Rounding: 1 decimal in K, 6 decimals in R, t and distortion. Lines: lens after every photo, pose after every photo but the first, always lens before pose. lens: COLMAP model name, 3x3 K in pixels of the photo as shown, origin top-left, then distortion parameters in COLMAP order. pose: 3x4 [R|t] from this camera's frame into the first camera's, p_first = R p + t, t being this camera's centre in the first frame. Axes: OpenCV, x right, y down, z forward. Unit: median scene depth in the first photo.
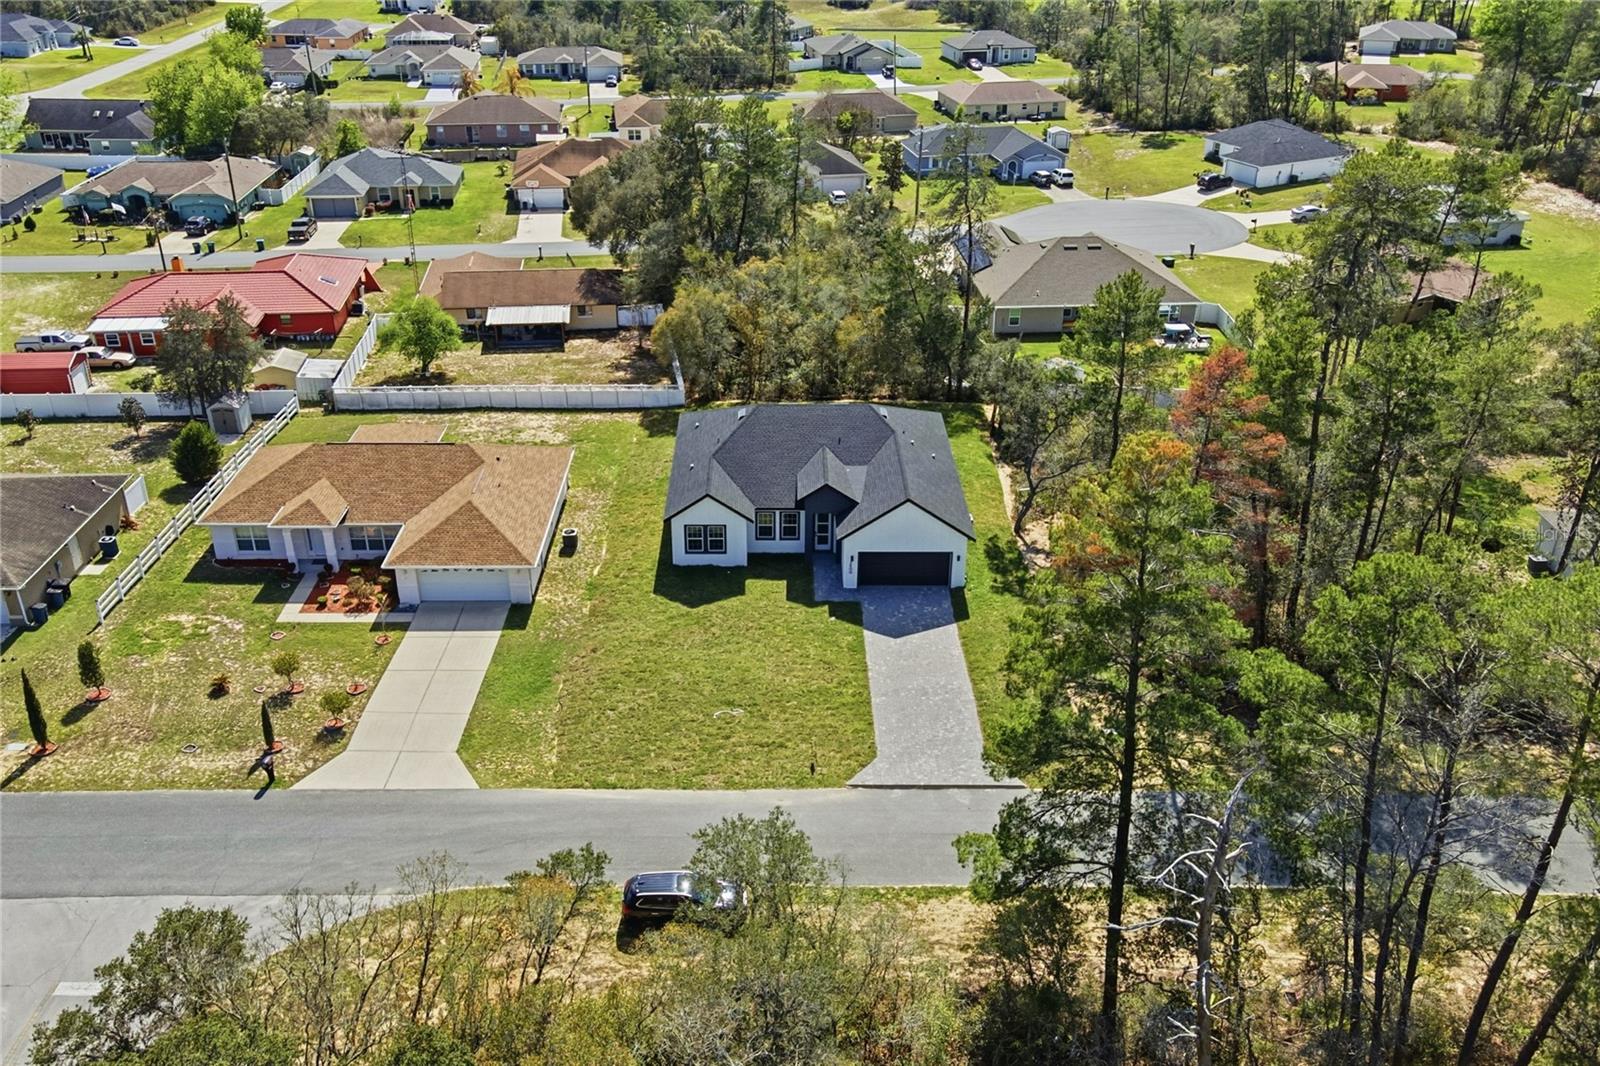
lens RADIAL K [[1368.5, 0, 800.0], [0, 1368.5, 533.0], [0, 0, 1]] dist [0.004544, 0.063008]
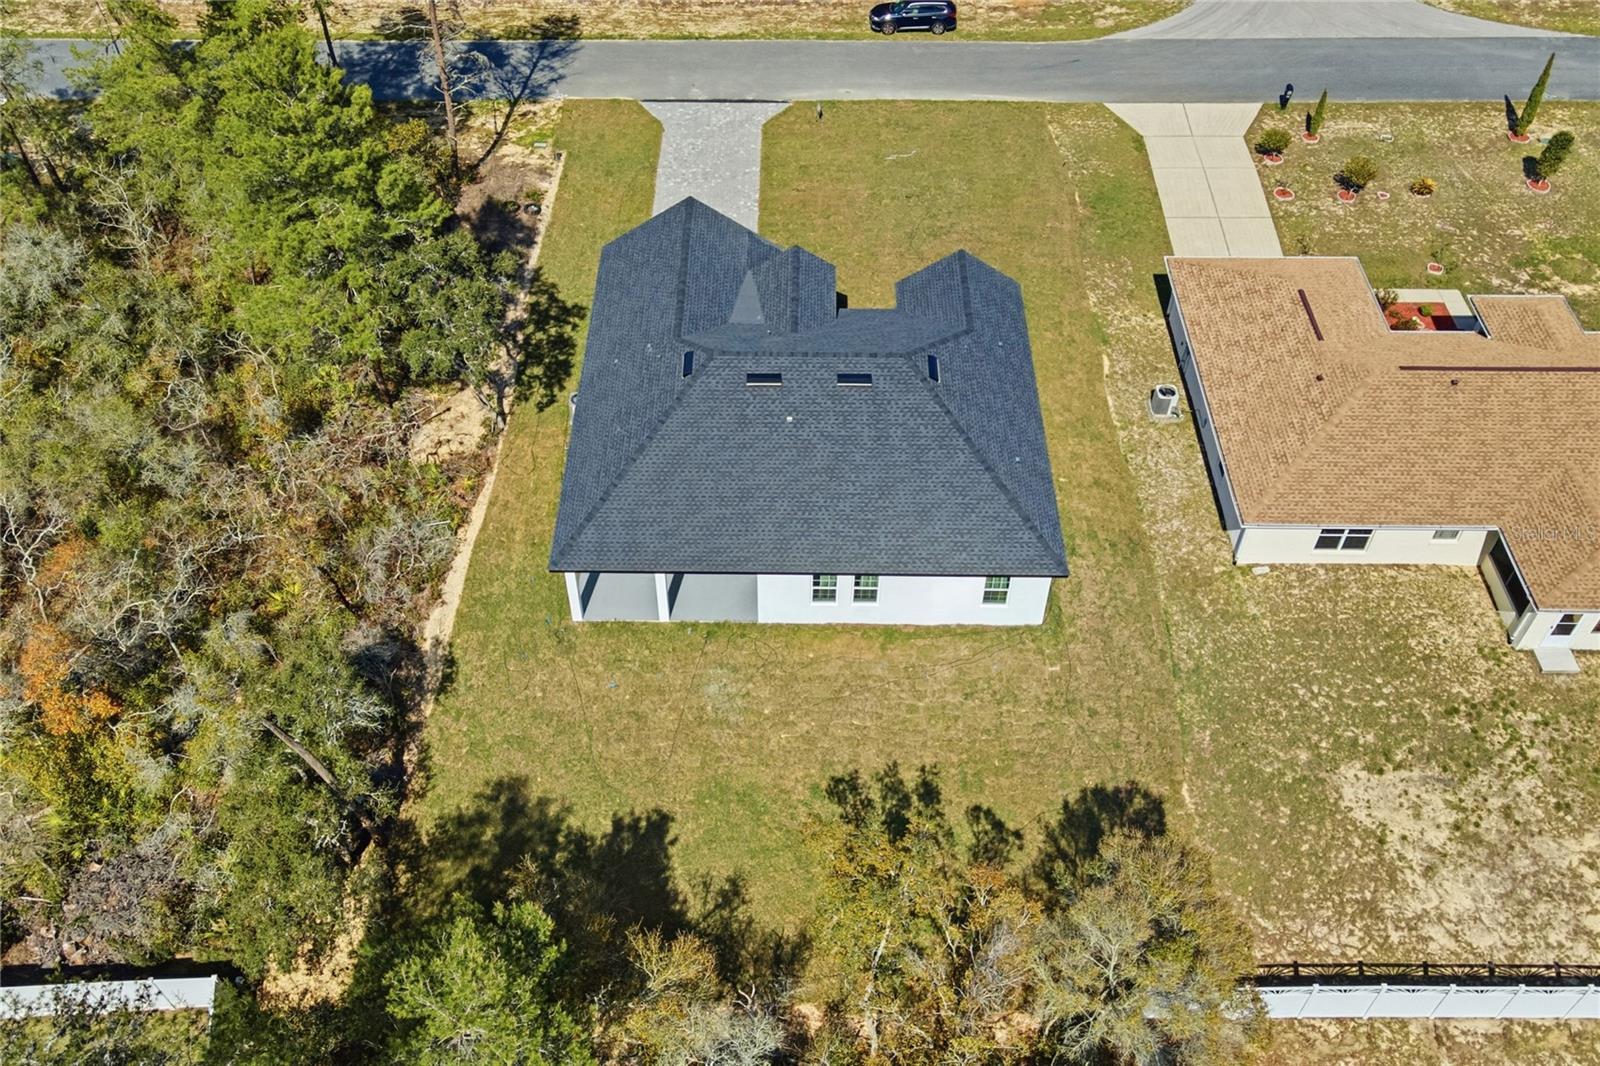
lens RADIAL K [[1368.5, 0, 800.0], [0, 1368.5, 533.0], [0, 0, 1]] dist [0.004544, 0.063008]
pose [[-0.999674, -0.010894, 0.023074, -0.003838], [0.019365, 0.264975, 0.964061, -0.647966], [-0.016616, 0.964194, -0.264677, 1.261941]]
